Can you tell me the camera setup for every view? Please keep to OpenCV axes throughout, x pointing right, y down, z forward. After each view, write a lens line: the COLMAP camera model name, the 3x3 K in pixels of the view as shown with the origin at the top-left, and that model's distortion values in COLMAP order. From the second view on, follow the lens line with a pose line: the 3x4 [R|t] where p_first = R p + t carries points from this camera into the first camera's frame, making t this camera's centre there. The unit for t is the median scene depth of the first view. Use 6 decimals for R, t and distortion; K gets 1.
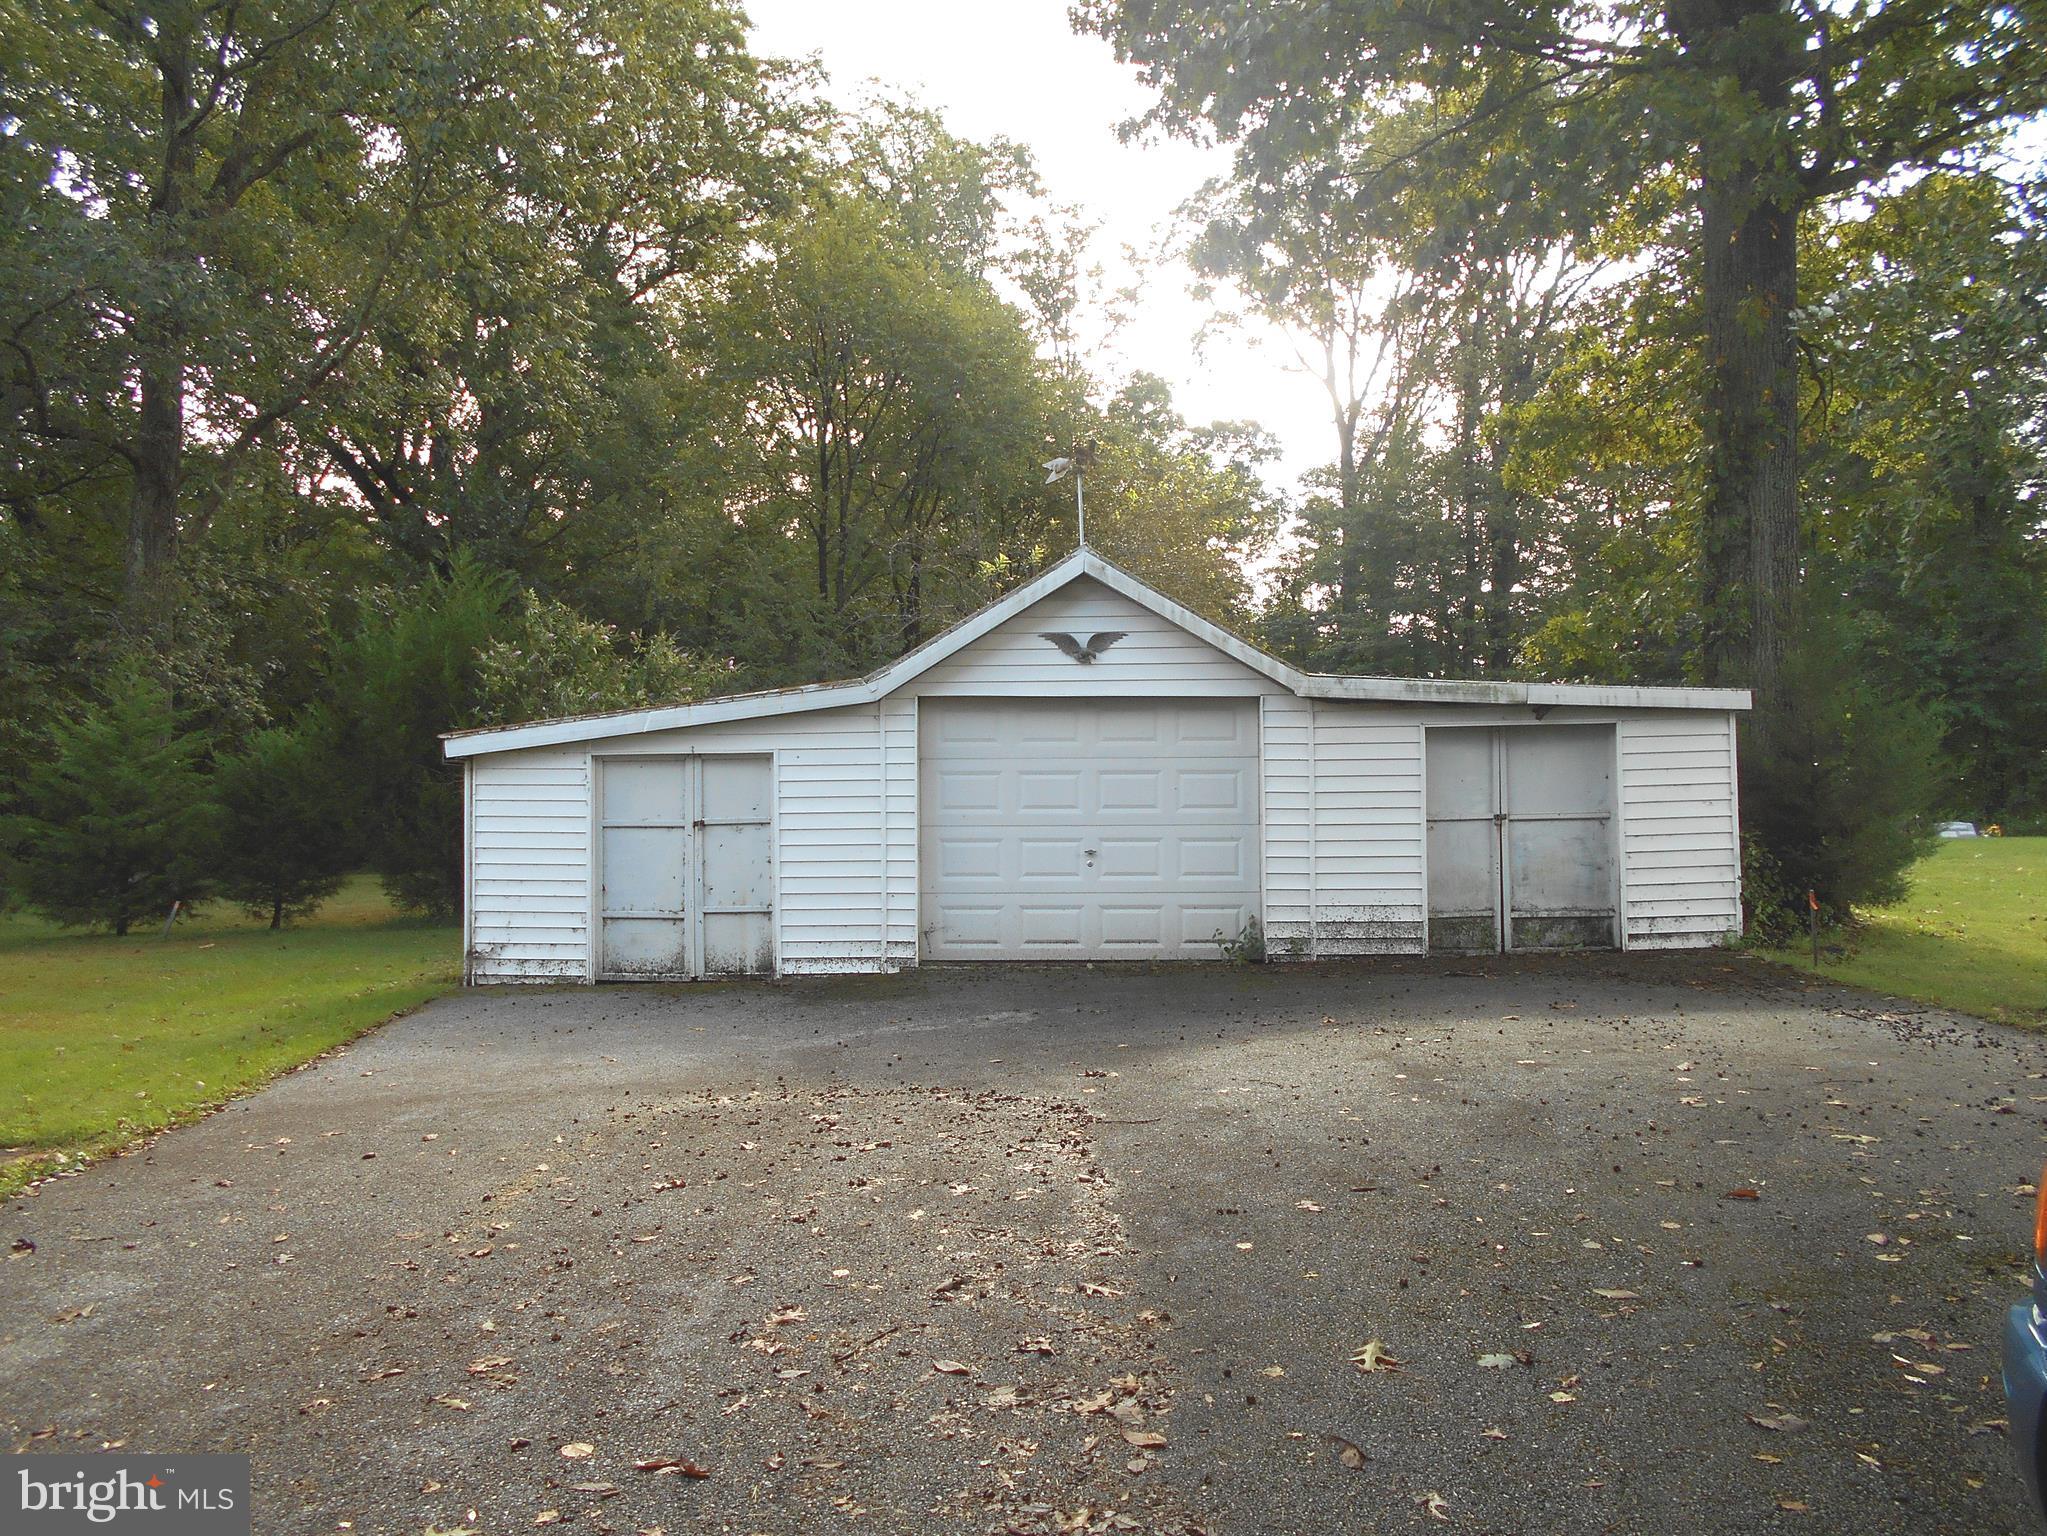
lens RADIAL K [[1580.1, 0, 1023.6], [0, 1580.1, 587.6], [0, 0, 1]] dist [-0.091071, -0.000792]
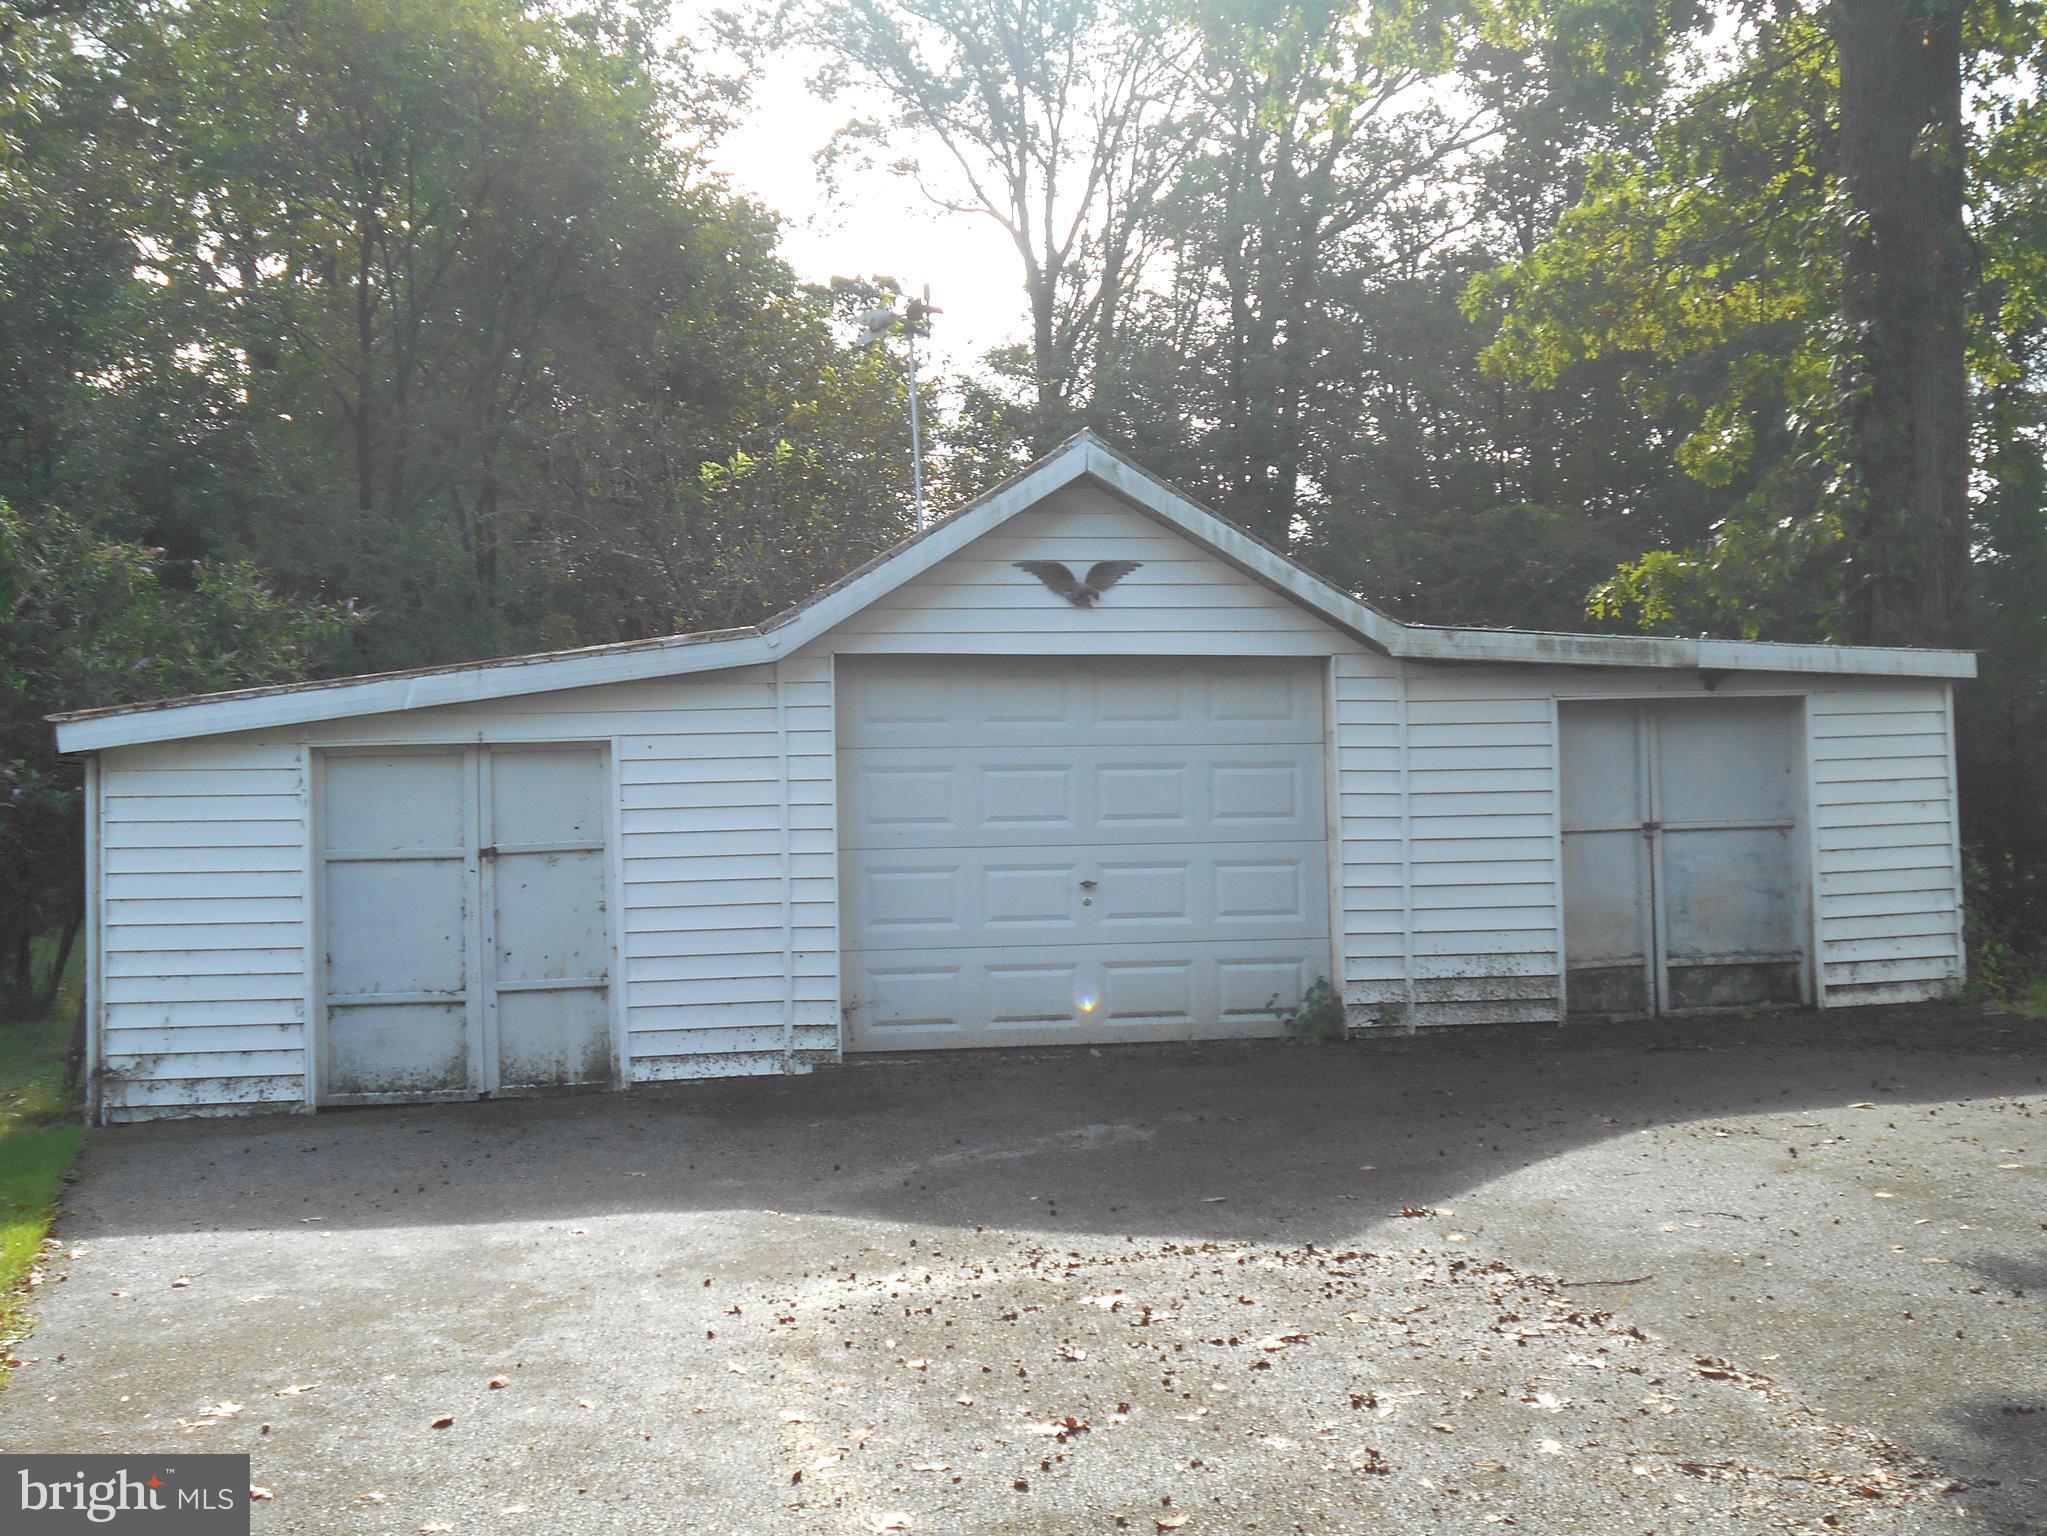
lens RADIAL K [[2207.1, 0, 585.6], [0, 2207.1, 582.2], [0, 0, 1]] dist [0.010349, -0.102191]
pose [[0.977126, 0.012069, 0.212318, -0.370696], [-0.016794, 0.999650, 0.020463, 0.021661], [-0.211996, -0.023561, 0.976986, 0.118106]]
